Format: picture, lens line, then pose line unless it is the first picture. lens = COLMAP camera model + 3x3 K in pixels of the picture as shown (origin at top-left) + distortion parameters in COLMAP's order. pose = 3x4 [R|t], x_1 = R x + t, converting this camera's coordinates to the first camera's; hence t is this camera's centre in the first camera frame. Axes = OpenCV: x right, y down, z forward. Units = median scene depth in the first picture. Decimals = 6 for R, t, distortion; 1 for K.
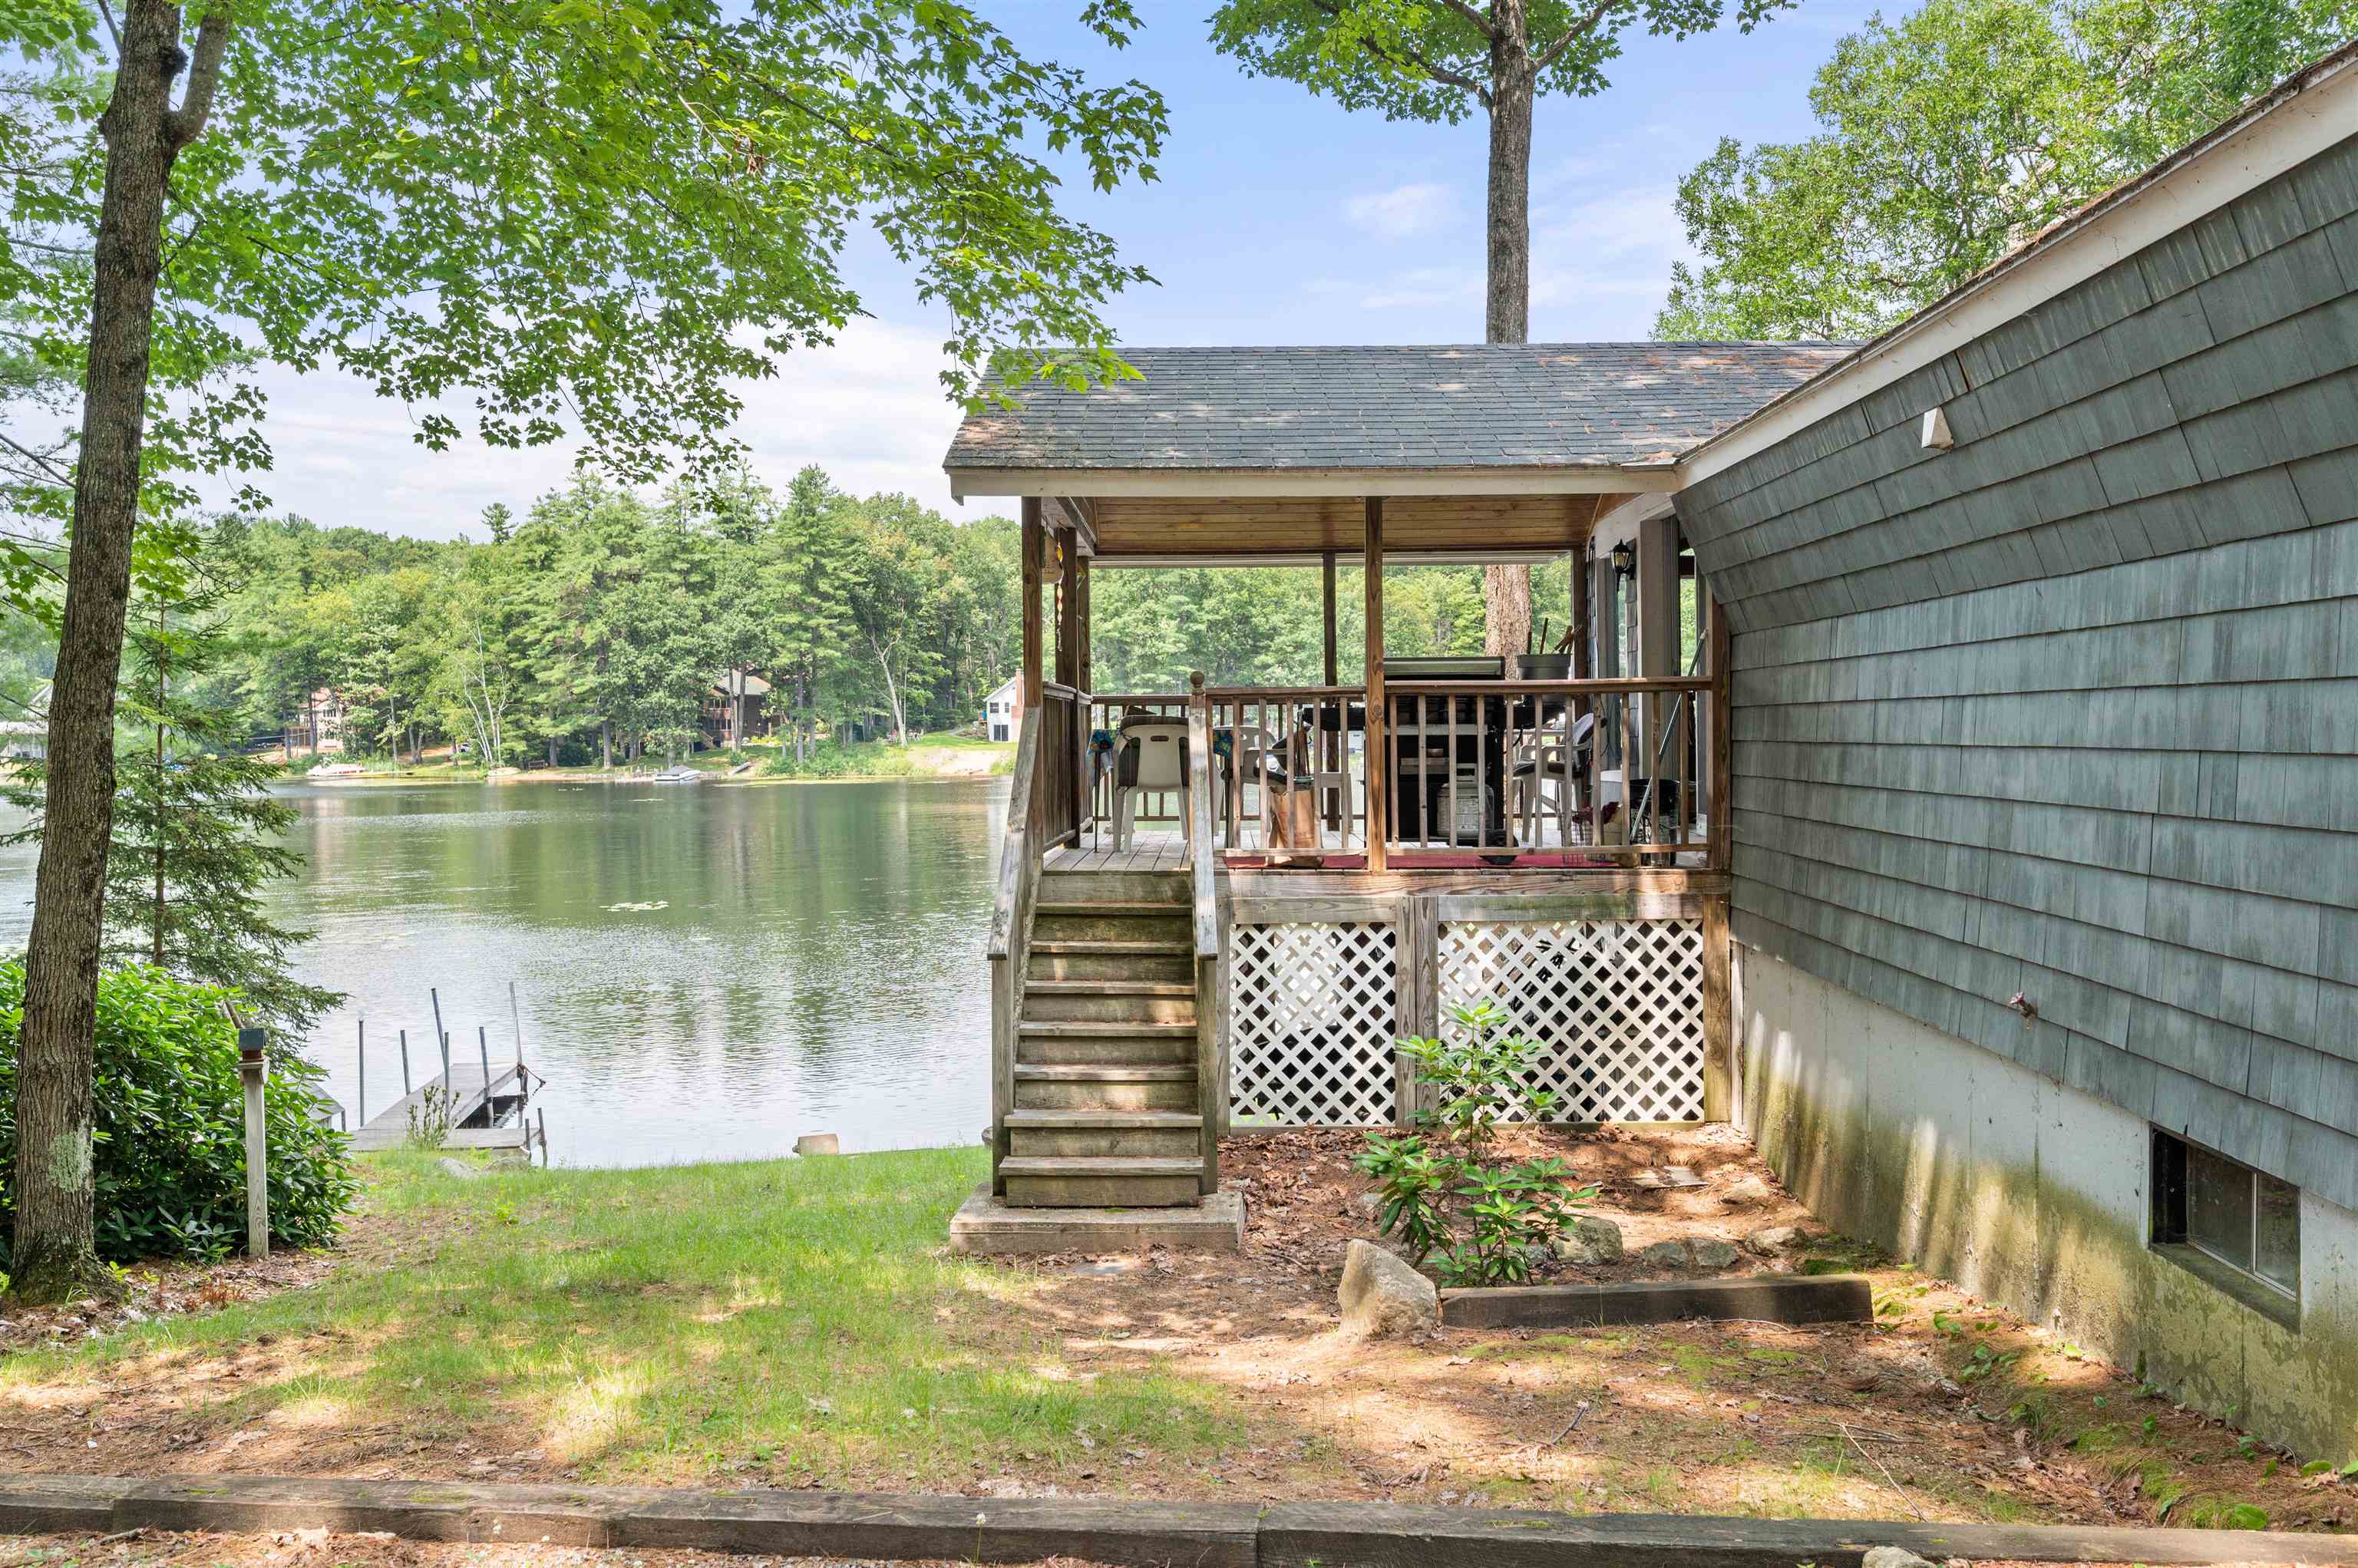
lens RADIAL K [[2057.6, 0, 1171.3], [0, 2057.6, 742.2], [0, 0, 1]] dist [0.009085, 0.007829]
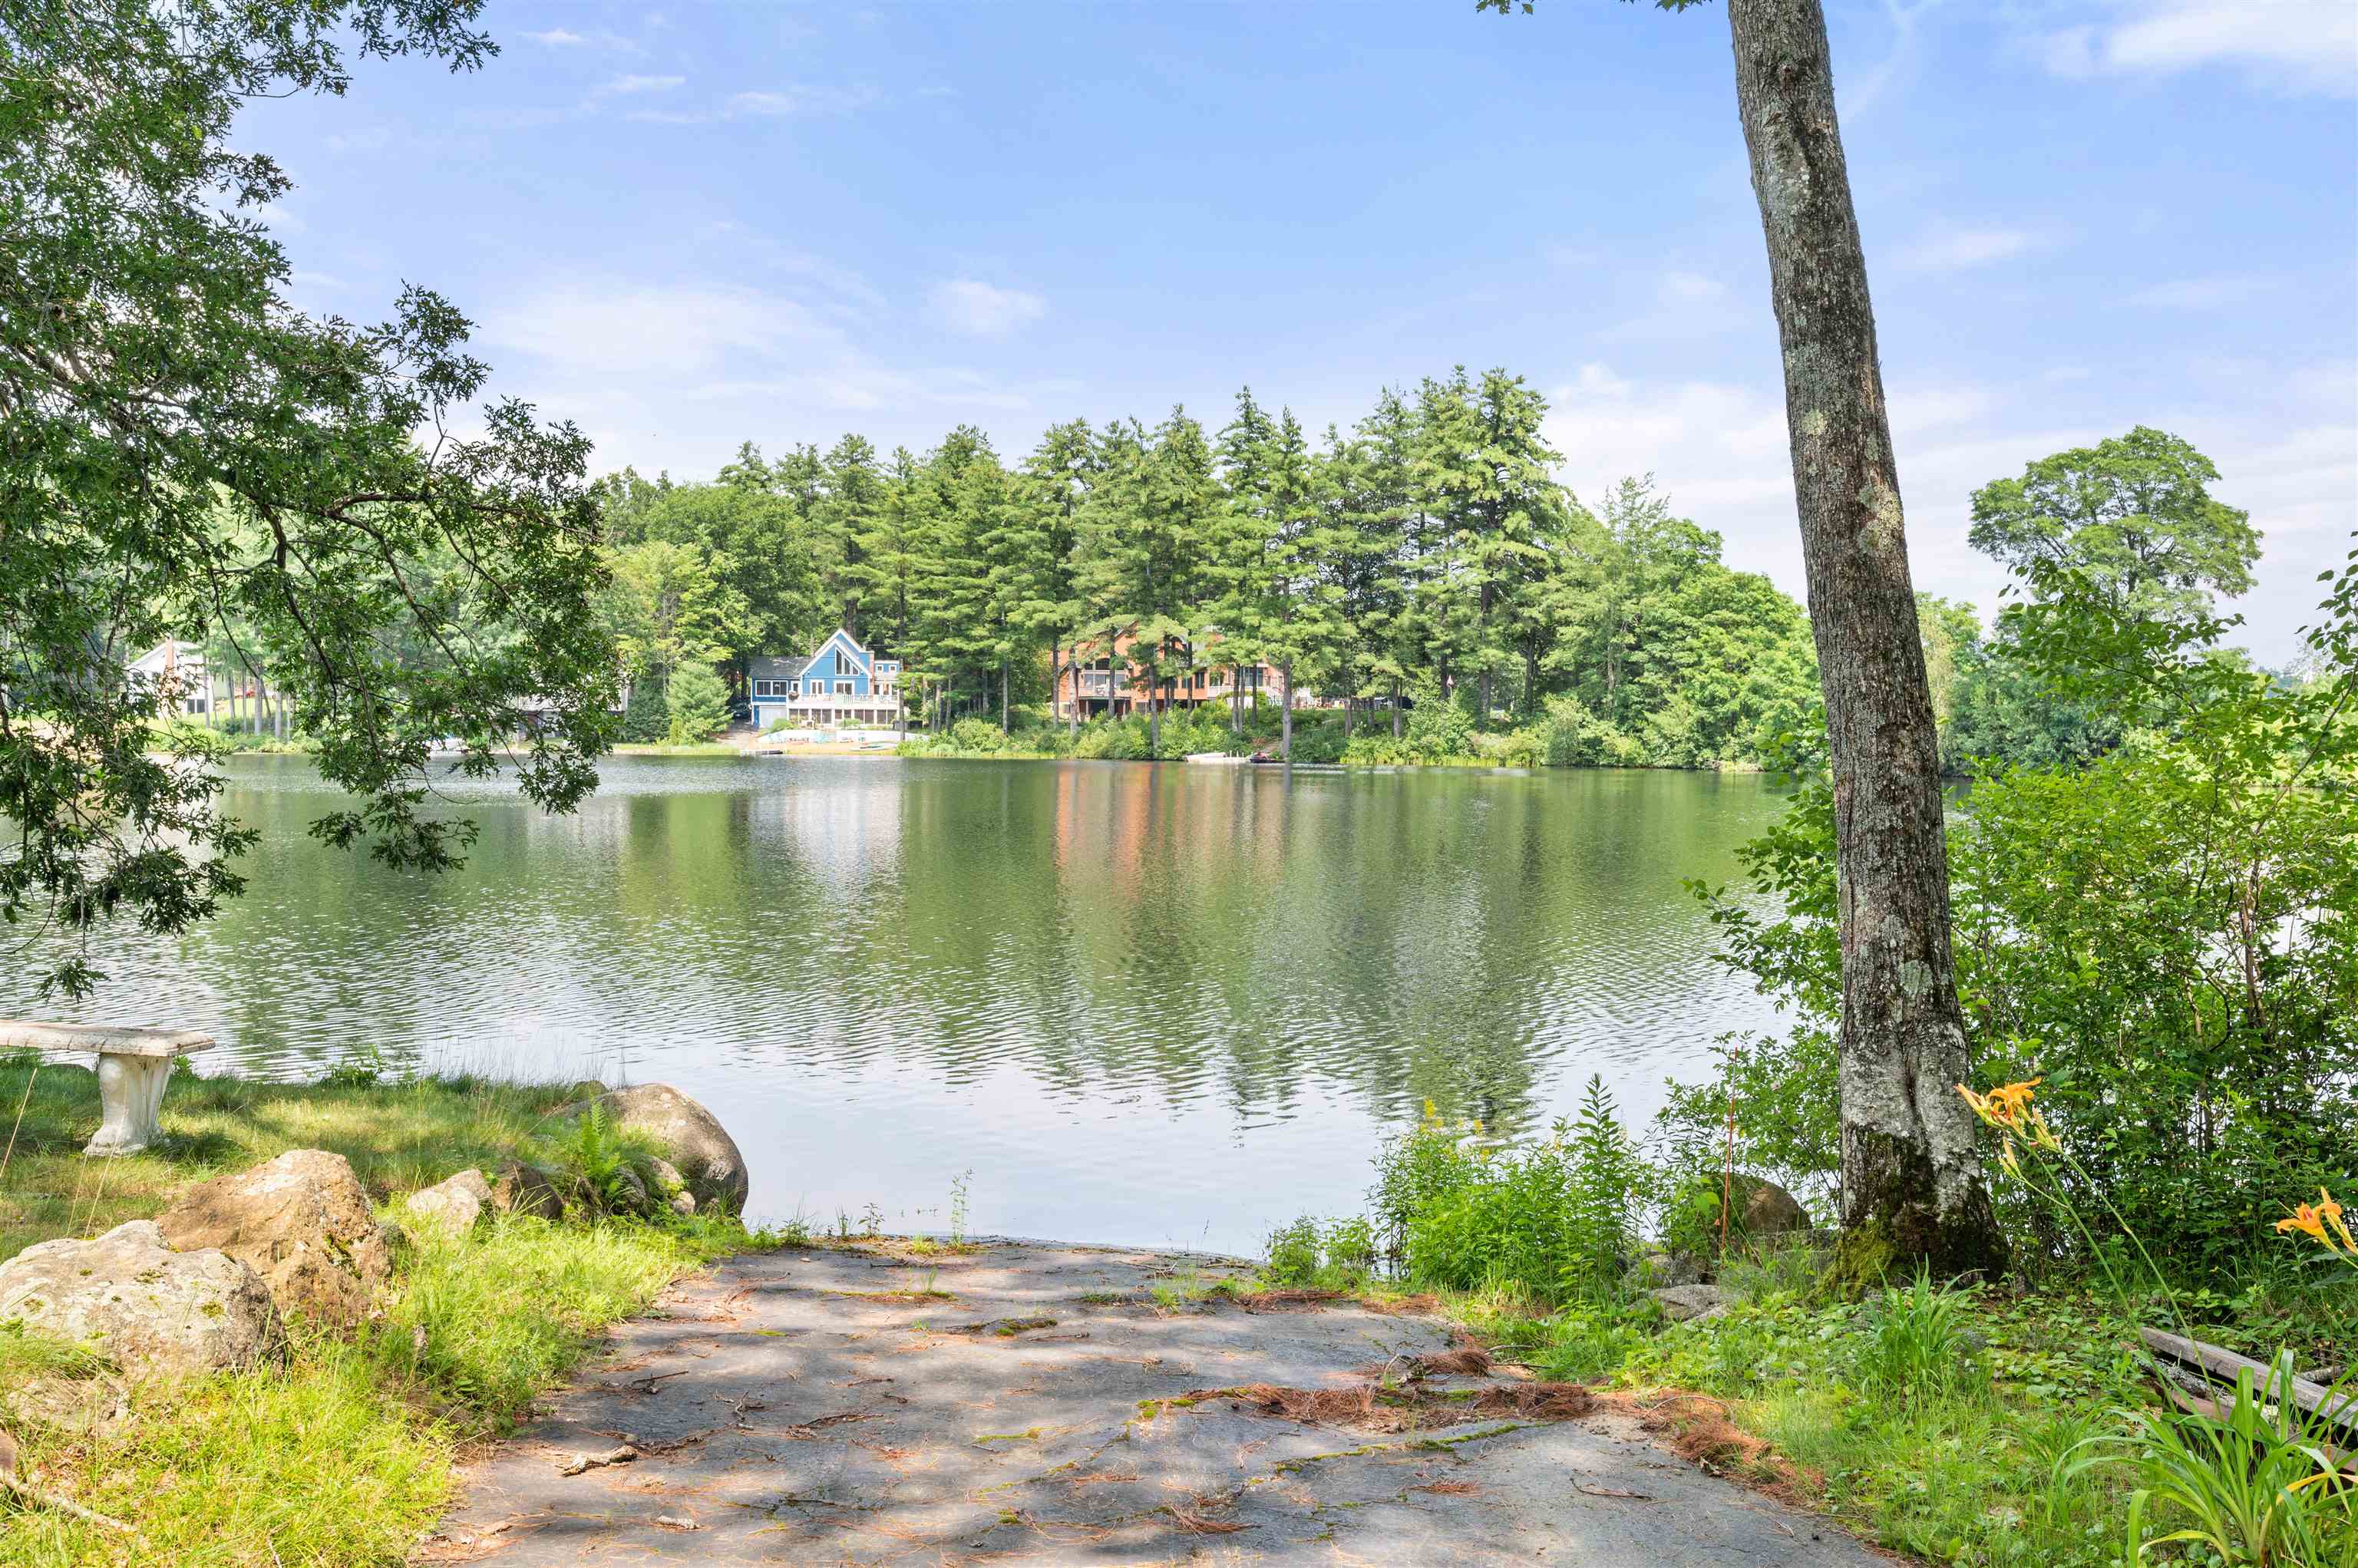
lens RADIAL K [[2056.4, 0, 1177.6], [0, 2056.4, 806.6], [0, 0, 1]] dist [0.002173, -0.000903]
pose [[0.953702, 0.008633, 0.300629, 0.077947], [-0.015941, 0.999634, 0.021866, 0.012412], [-0.300330, -0.025646, 0.953491, 0.060874]]
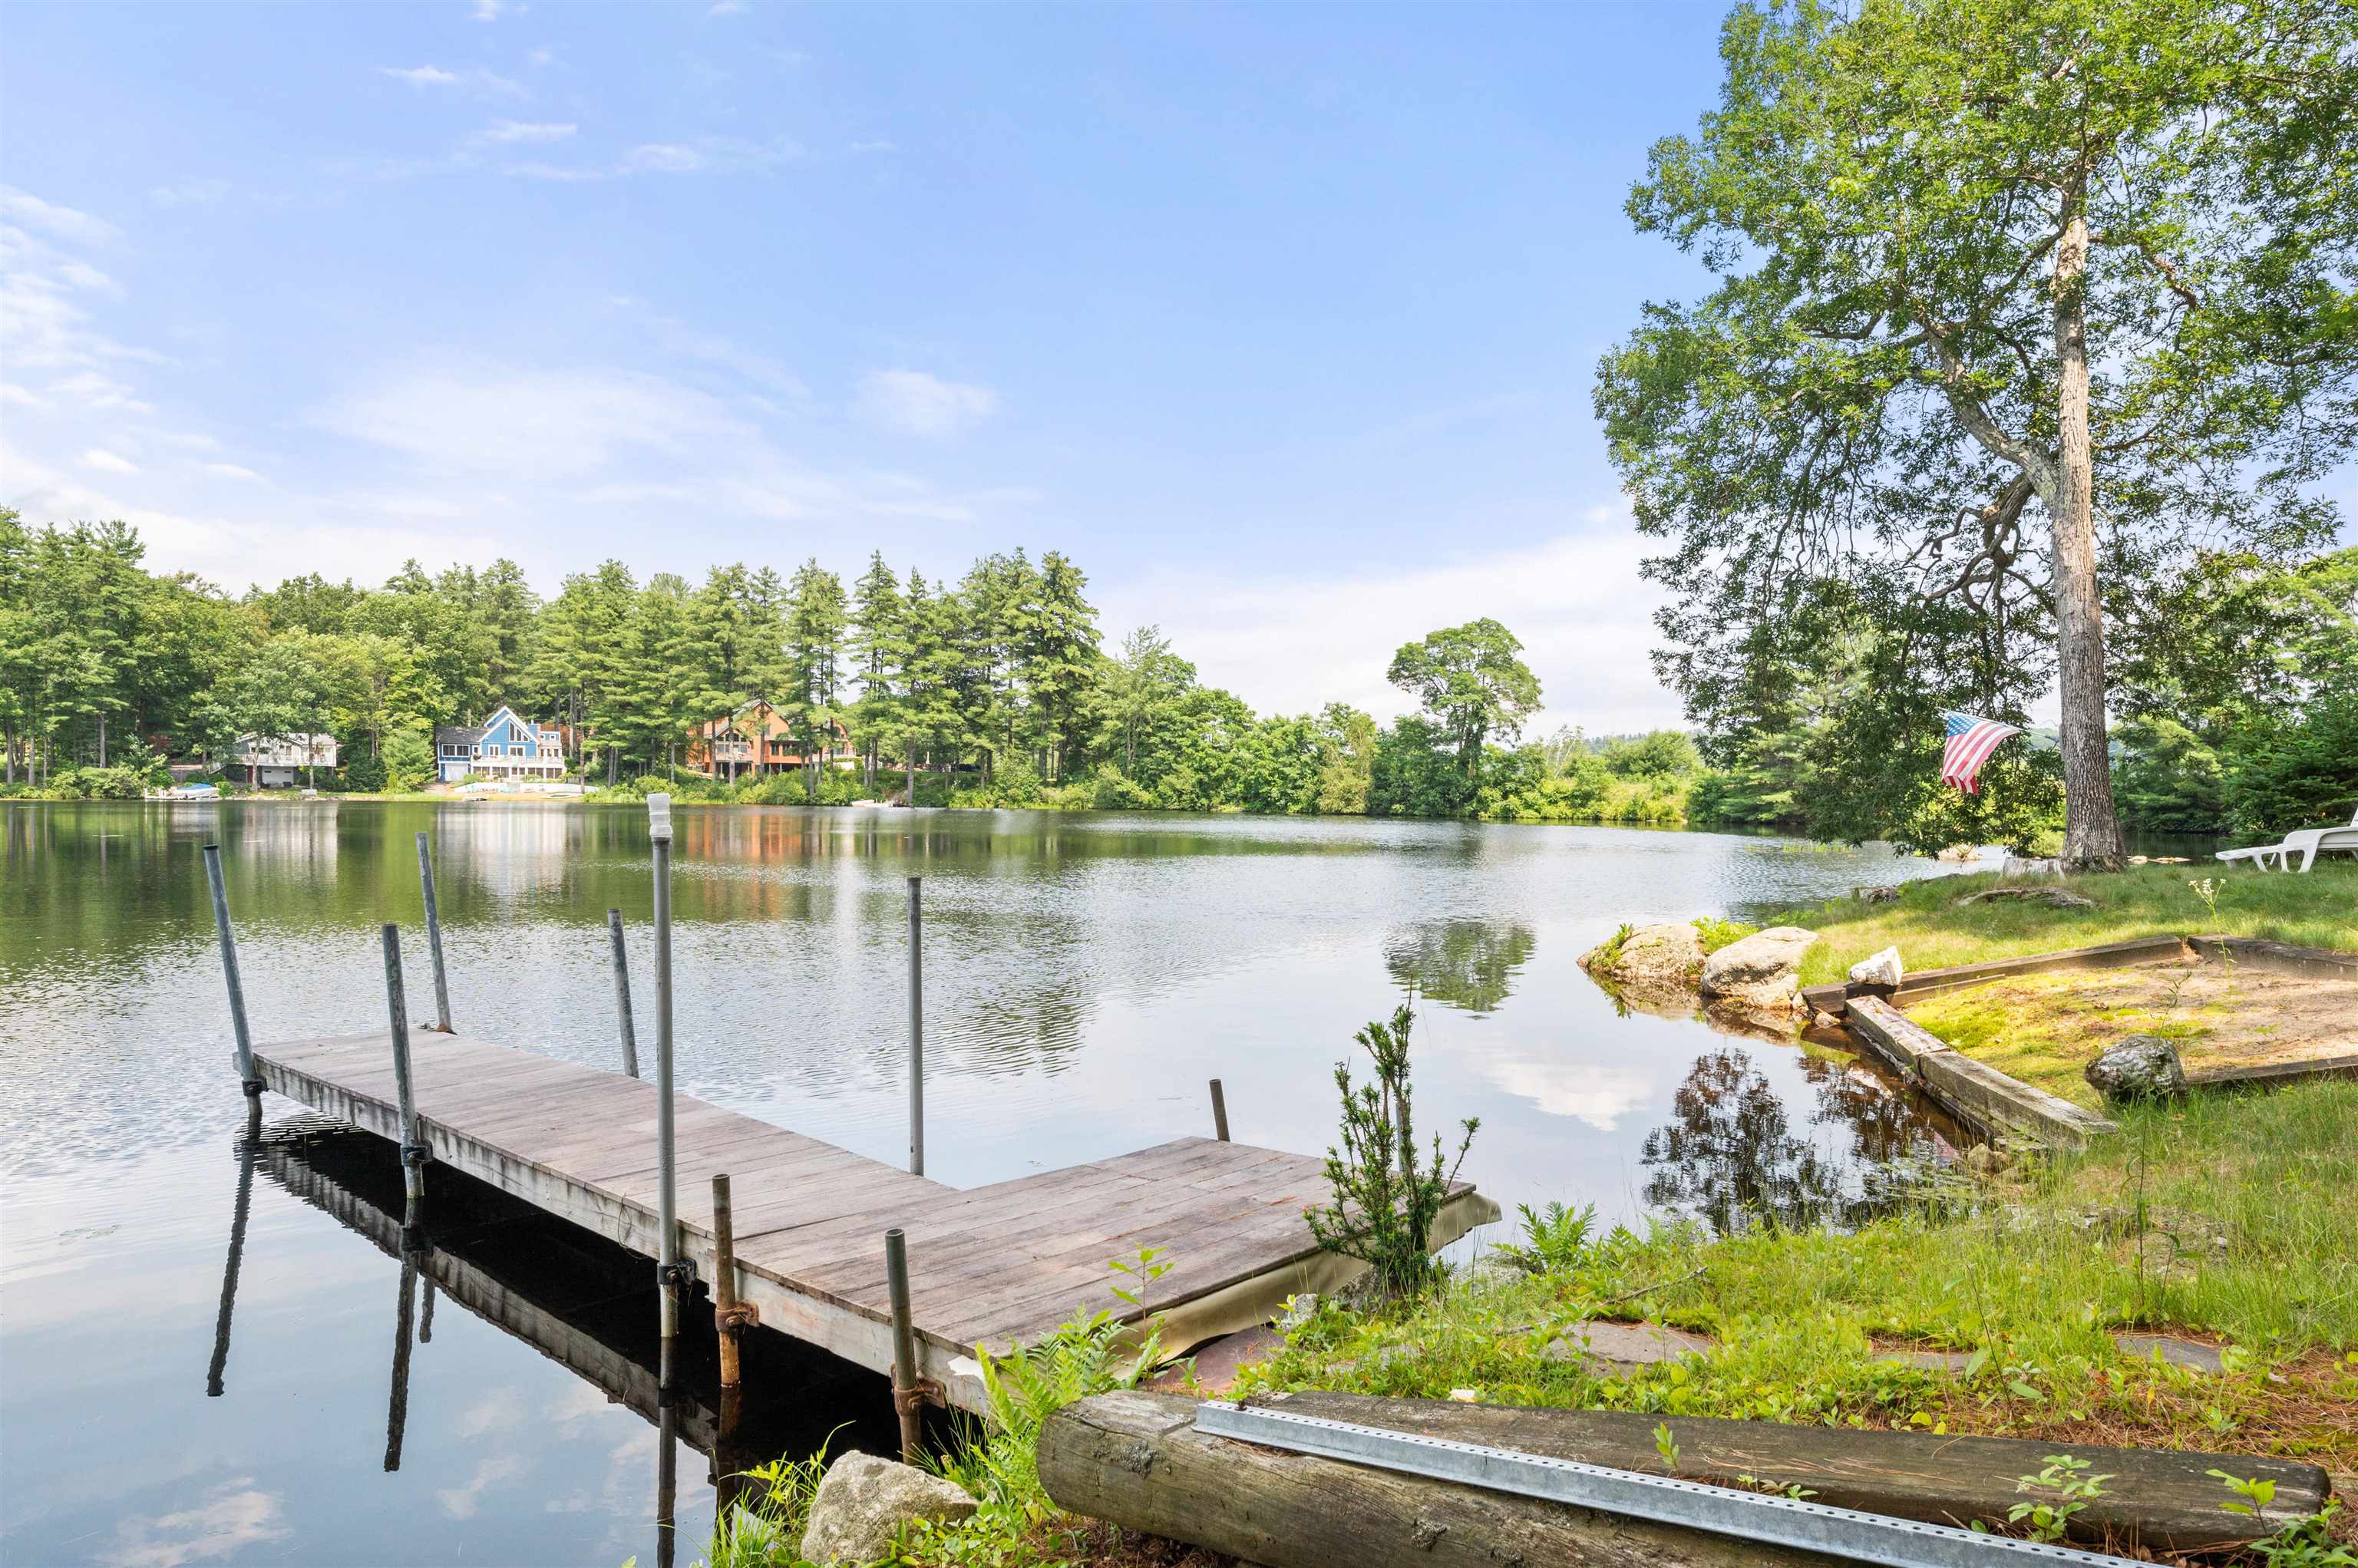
lens RADIAL K [[1418.4, 0, 1191.8], [0, 1418.4, 832.3], [0, 0, 1]] dist [0.000999, 0.000517]
pose [[0.752146, 0.004165, 0.658983, -0.054772], [-0.014315, 0.999847, 0.010020, 0.016187], [-0.658841, -0.016970, 0.752091, 0.090815]]
